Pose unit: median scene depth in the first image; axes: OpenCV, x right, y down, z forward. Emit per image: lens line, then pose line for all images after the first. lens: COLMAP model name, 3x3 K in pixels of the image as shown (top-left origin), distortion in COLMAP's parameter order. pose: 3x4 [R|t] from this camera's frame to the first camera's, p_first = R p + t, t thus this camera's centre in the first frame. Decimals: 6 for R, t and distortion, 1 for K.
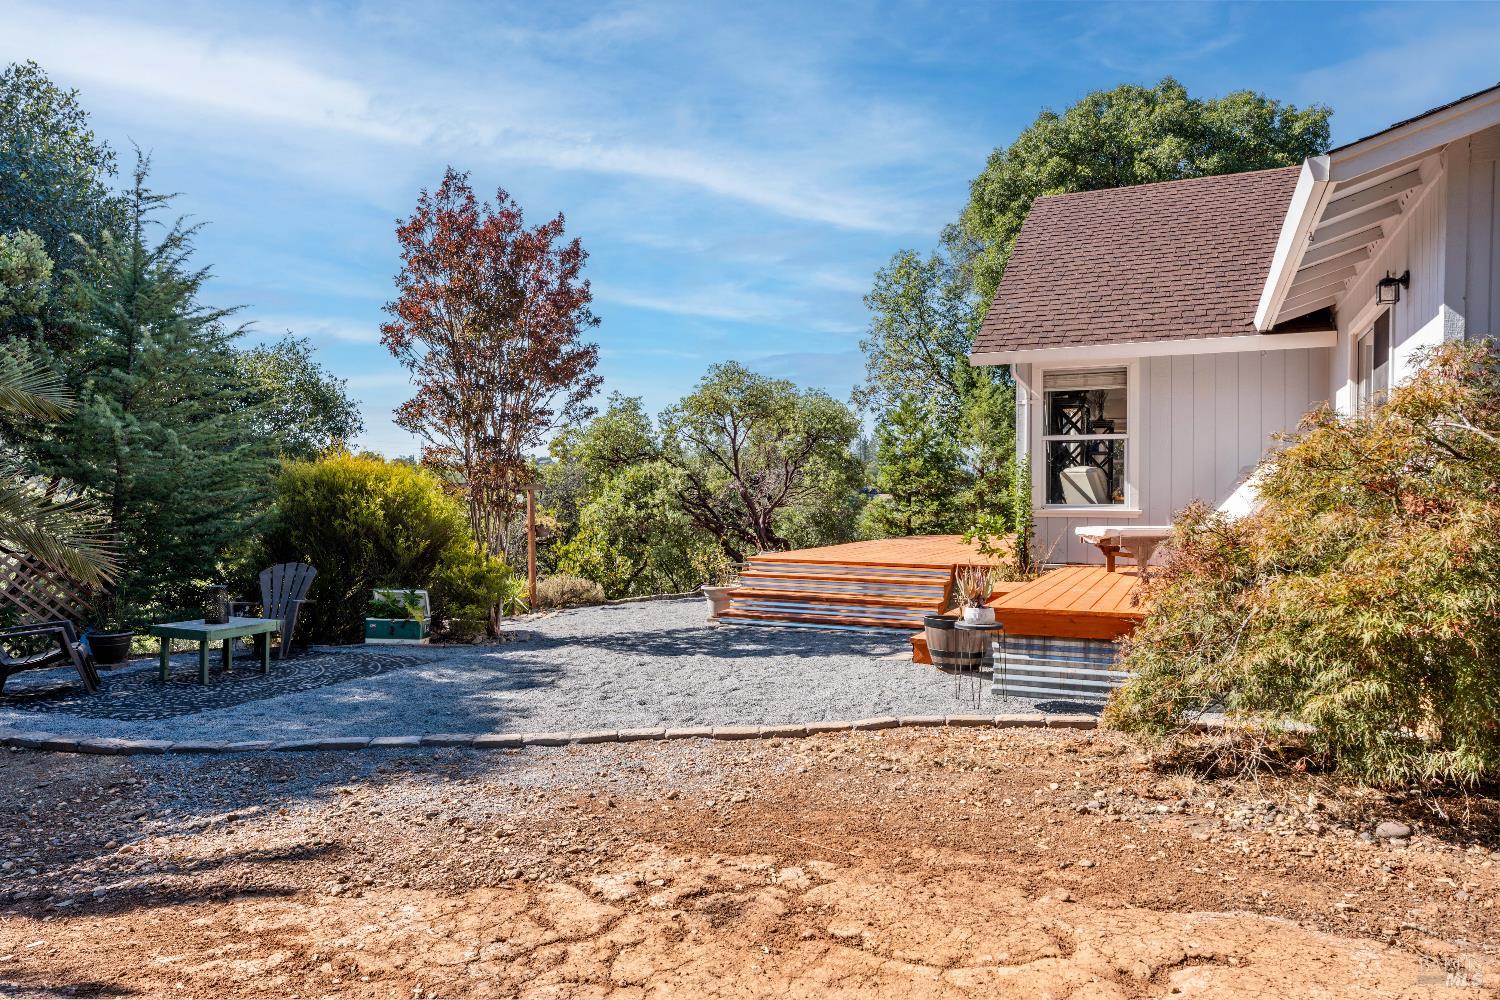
lens RADIAL K [[986.1, 0, 750.0], [0, 986.1, 500.0], [0, 0, 1]] dist [-0.019976, 0.000314]
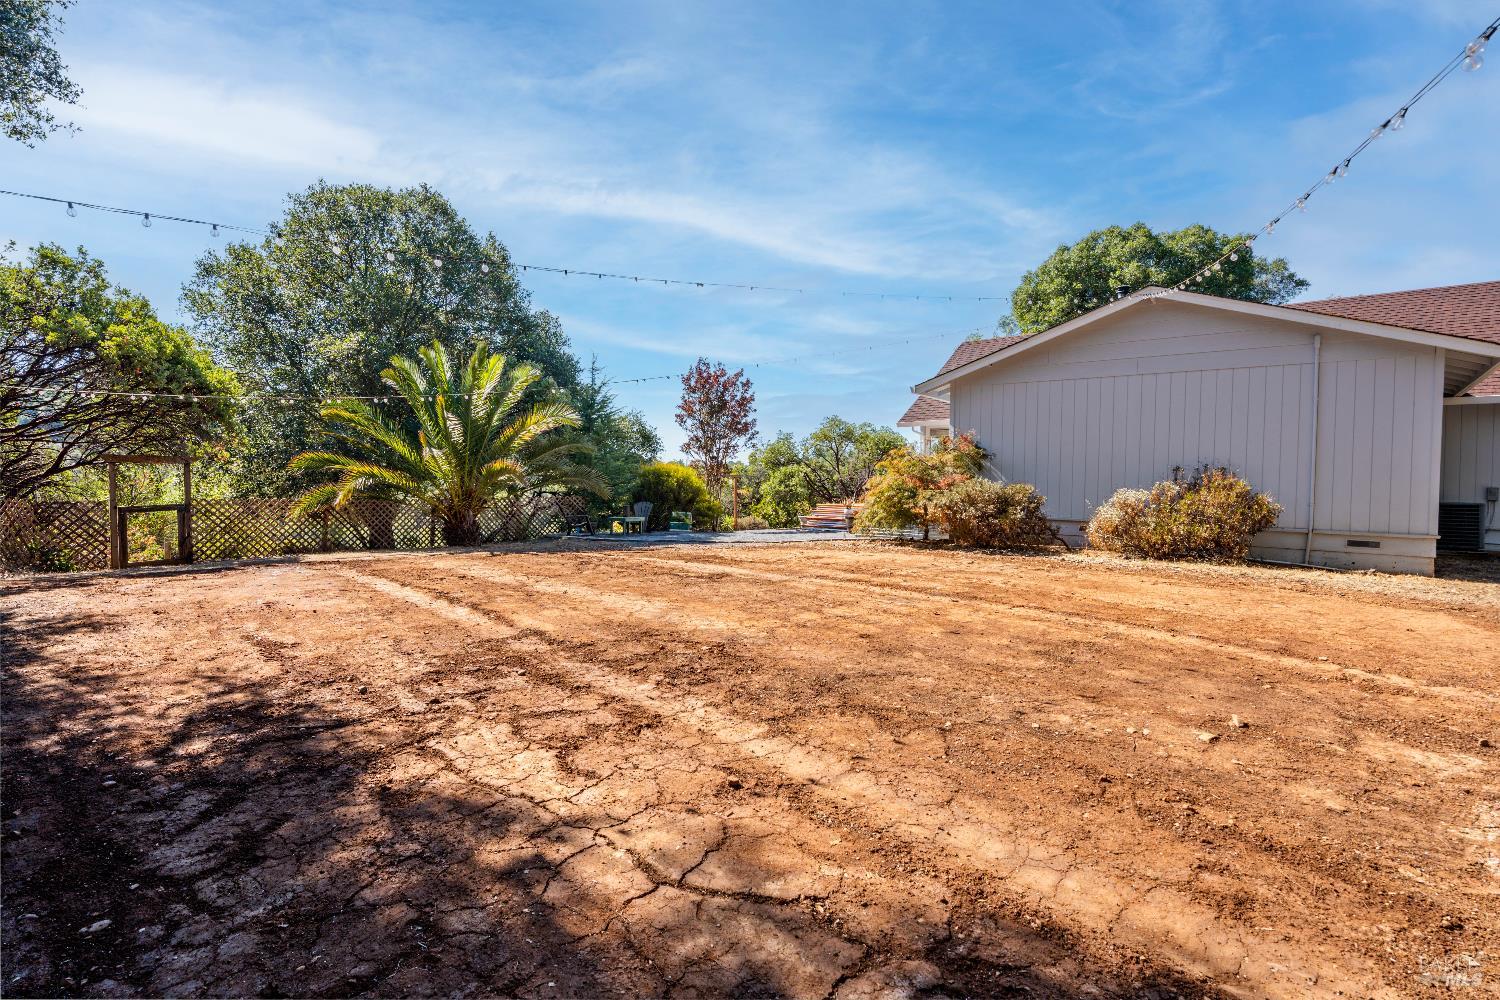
lens RADIAL K [[737.0, 0, 750.0], [0, 737.0, 500.0], [0, 0, 1]] dist [-0.000269, -0.000058]
pose [[0.971969, 0.011535, -0.234826, 0.279488], [-0.009163, 0.999895, 0.011191, 0.030029], [0.234930, -0.008726, 0.971973, -0.855402]]
